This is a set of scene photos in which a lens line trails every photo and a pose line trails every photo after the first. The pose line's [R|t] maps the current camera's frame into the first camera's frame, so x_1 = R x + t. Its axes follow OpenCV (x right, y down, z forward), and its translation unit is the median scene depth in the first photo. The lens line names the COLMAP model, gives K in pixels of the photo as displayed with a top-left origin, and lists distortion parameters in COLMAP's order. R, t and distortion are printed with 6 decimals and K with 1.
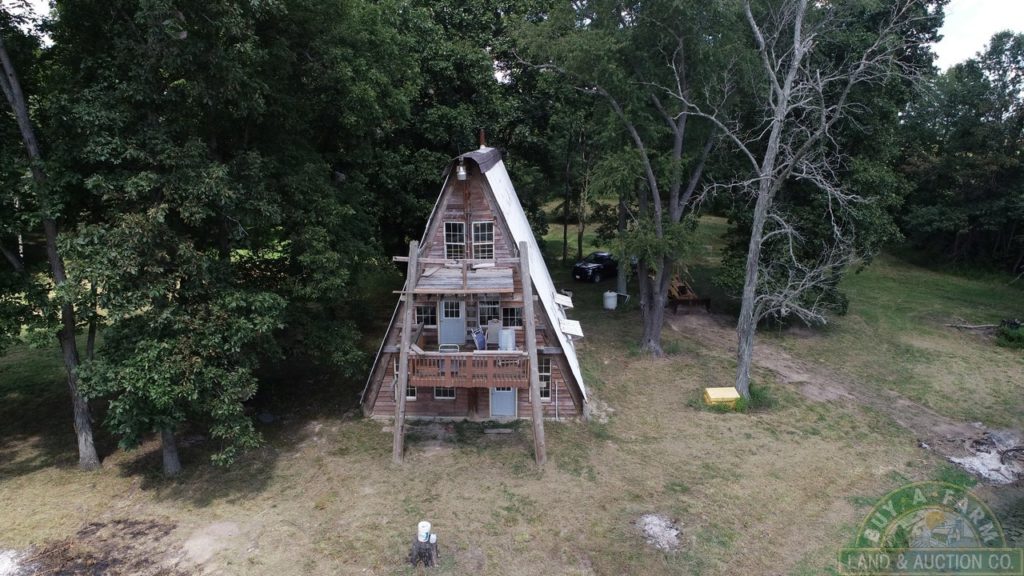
lens RADIAL K [[705.5, 0, 509.3], [0, 705.5, 287.7], [0, 0, 1]] dist [0.002035, 0.000941]
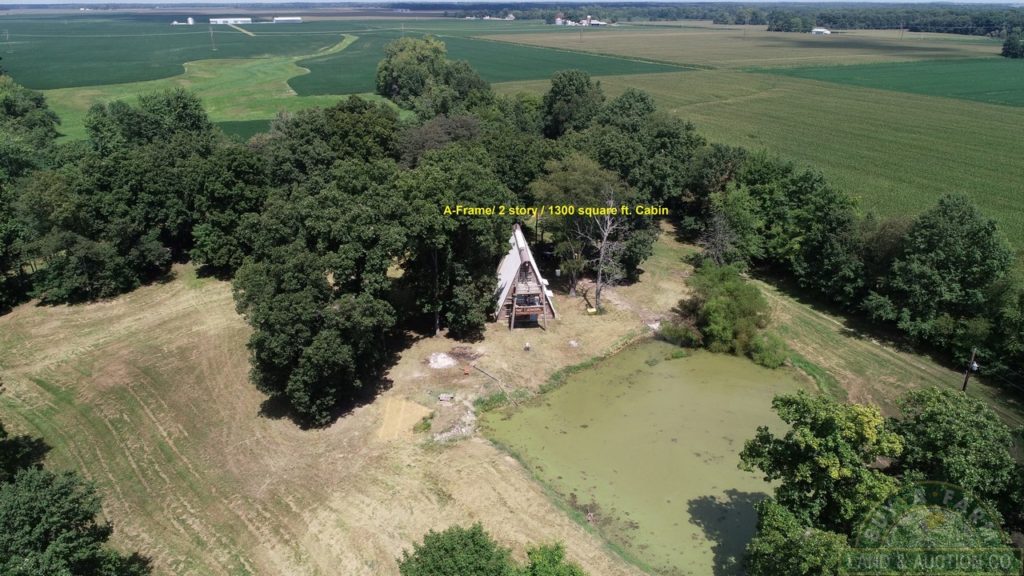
lens RADIAL K [[705.5, 0, 513.2], [0, 705.5, 288.3], [0, 0, 1]] dist [0.002035, 0.000941]
pose [[0.993933, -0.040015, 0.102455, -0.484780], [0.021790, 0.984650, 0.173178, -0.621777], [-0.107812, -0.169894, 0.979547, -2.591257]]
